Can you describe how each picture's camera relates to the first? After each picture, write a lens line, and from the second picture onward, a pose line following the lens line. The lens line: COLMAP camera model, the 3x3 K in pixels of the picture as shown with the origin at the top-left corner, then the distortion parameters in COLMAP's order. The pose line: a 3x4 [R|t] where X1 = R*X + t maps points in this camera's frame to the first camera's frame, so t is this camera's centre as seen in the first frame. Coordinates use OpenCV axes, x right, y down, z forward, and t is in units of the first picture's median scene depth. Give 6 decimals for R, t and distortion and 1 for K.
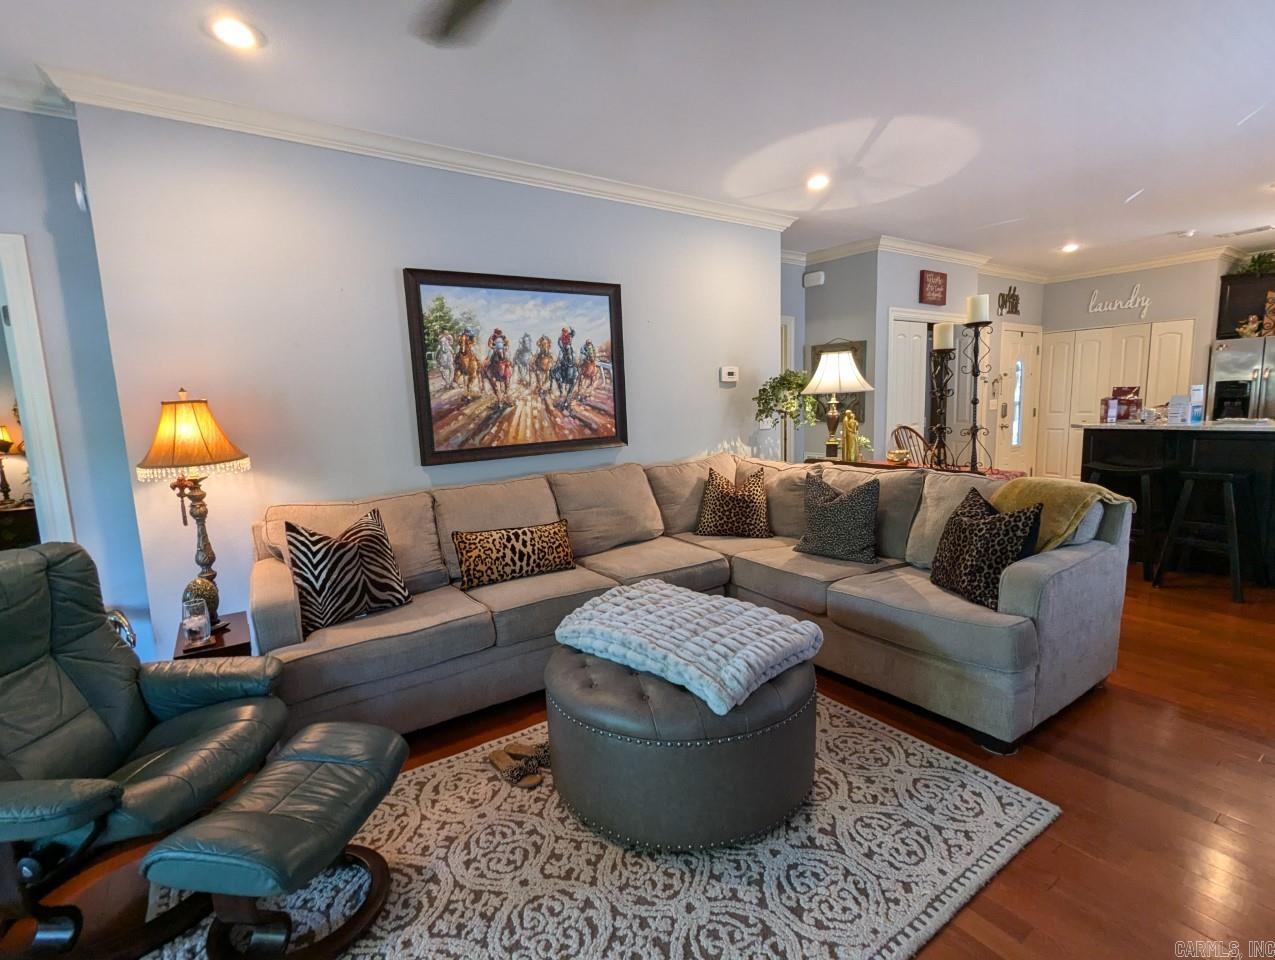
lens RADIAL K [[605.1, 0, 635.8], [0, 605.1, 483.5], [0, 0, 1]] dist [0.001727, -0.000794]
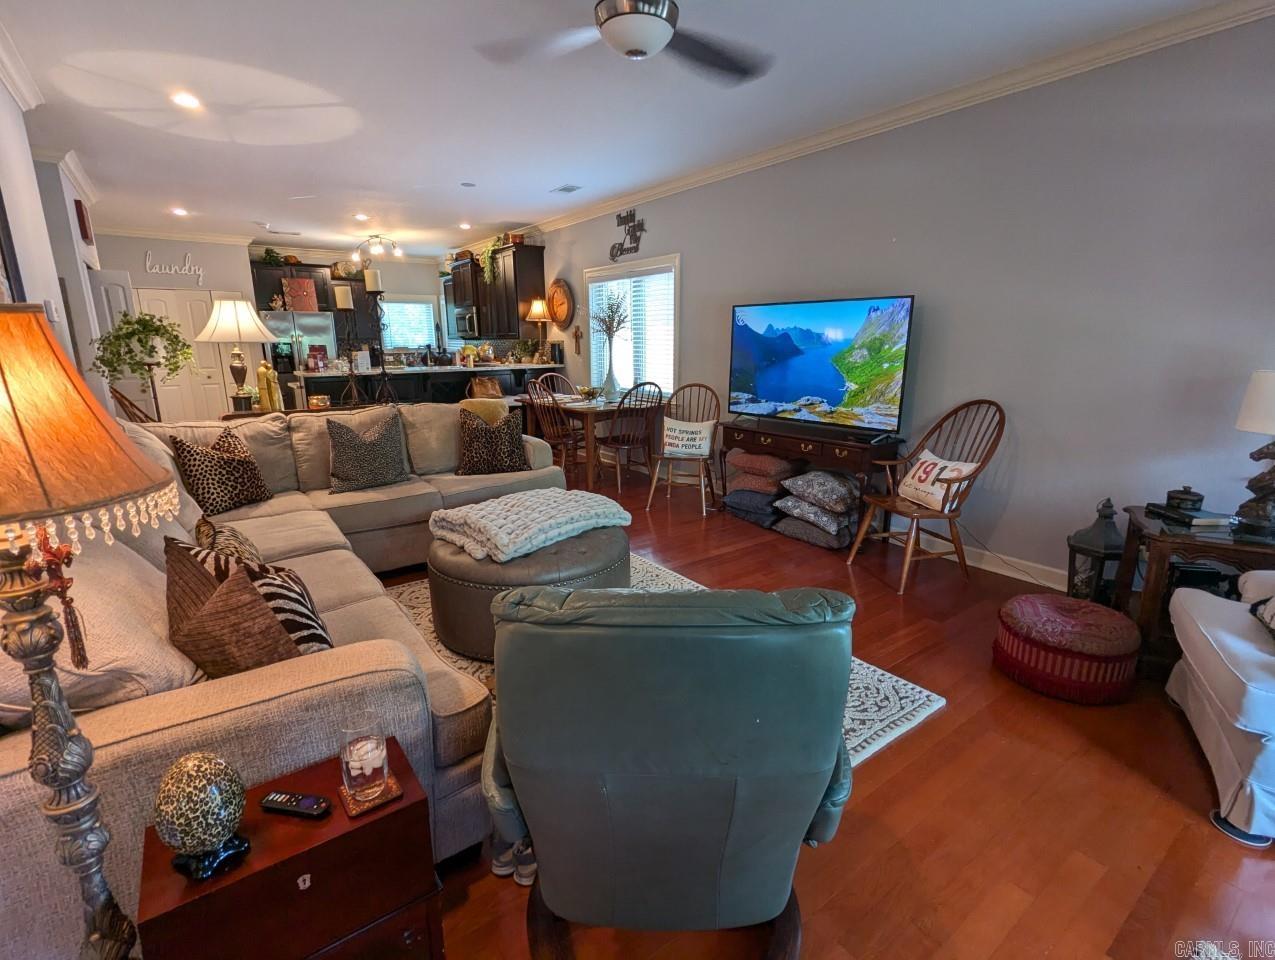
lens RADIAL K [[605.1, 0, 635.8], [0, 605.1, 483.5], [0, 0, 1]] dist [0.001727, -0.000794]
pose [[-0.032354, -0.198063, 0.979655, -0.876817], [0.142979, 0.969170, 0.200665, -0.047808], [-0.989197, 0.146563, -0.003038, 0.545067]]
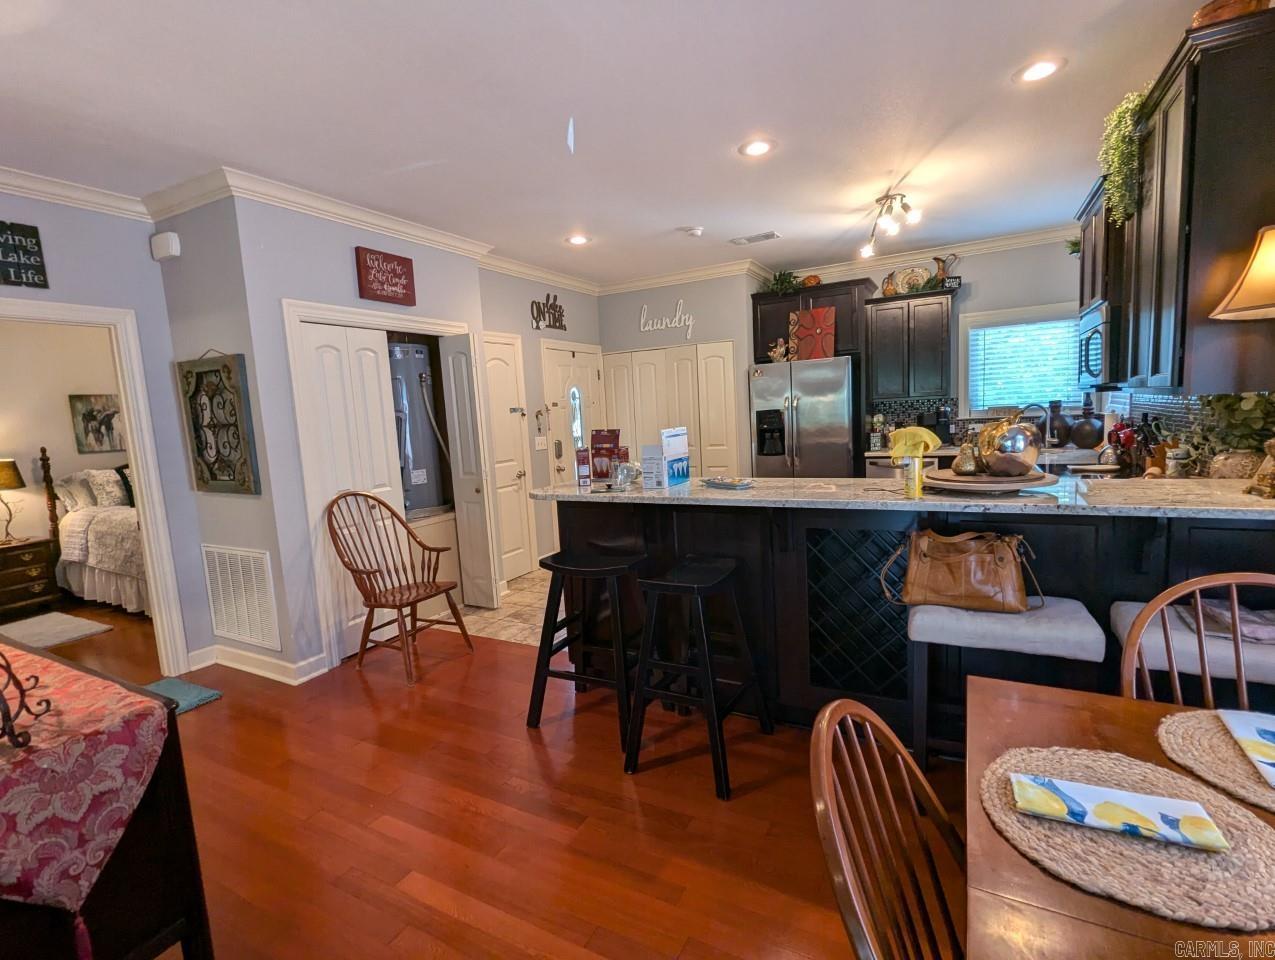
lens RADIAL K [[604.3, 0, 637.9], [0, 604.3, 482.8], [0, 0, 1]] dist [0.004574, -0.000167]
pose [[0.890638, -0.071128, 0.449116, 0.825978], [0.087351, 0.996057, -0.015476, -0.134439], [-0.446245, 0.053014, 0.893339, 0.601680]]
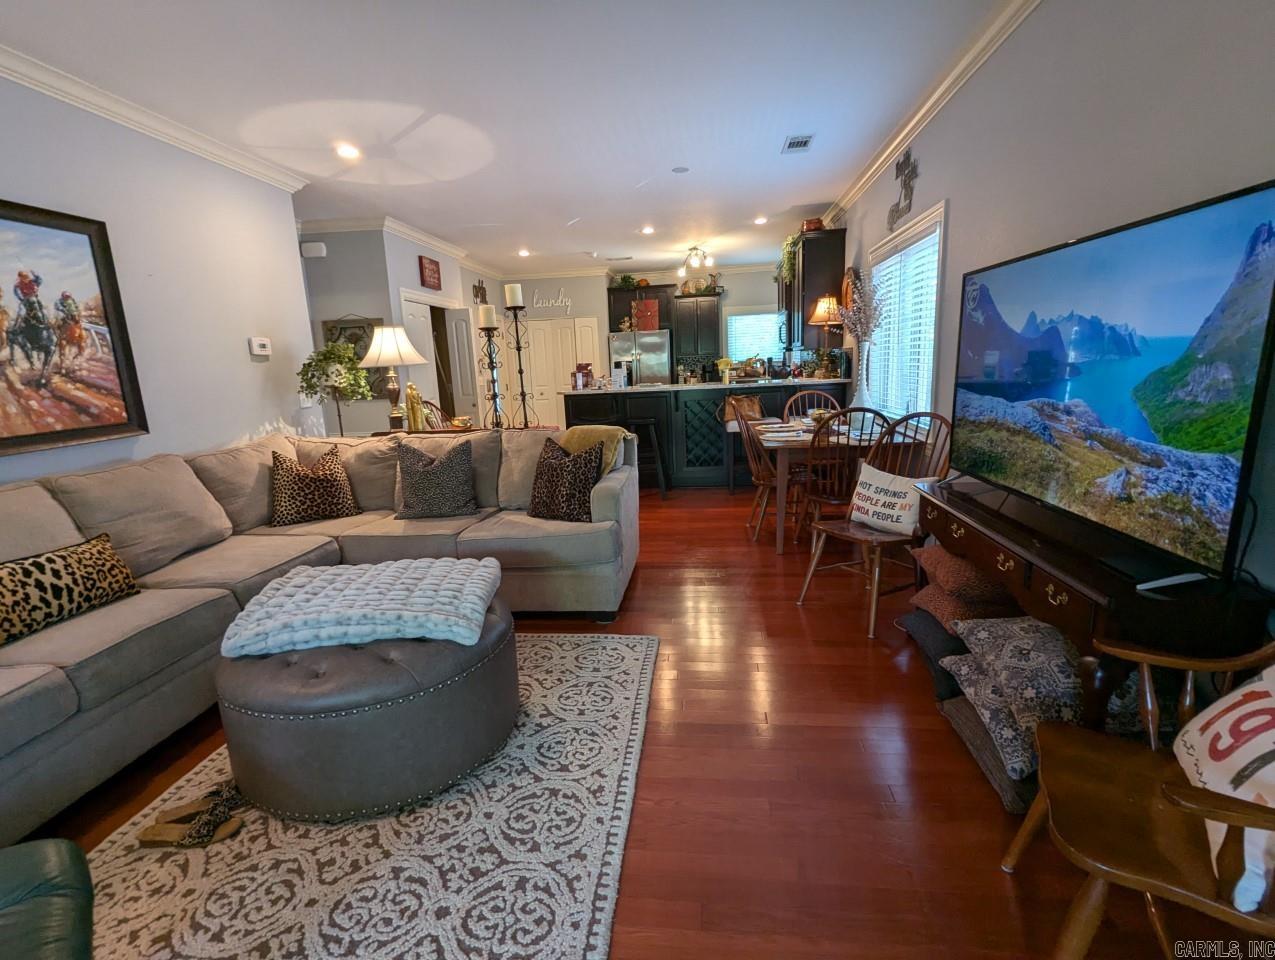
lens RADIAL K [[605.1, 0, 635.8], [0, 605.1, 483.5], [0, 0, 1]] dist [0.001727, -0.000794]
pose [[0.657980, -0.142433, 0.739442, -0.246868], [0.124548, 0.989009, 0.079678, 0.022250], [-0.742664, 0.039670, 0.668488, 0.015641]]
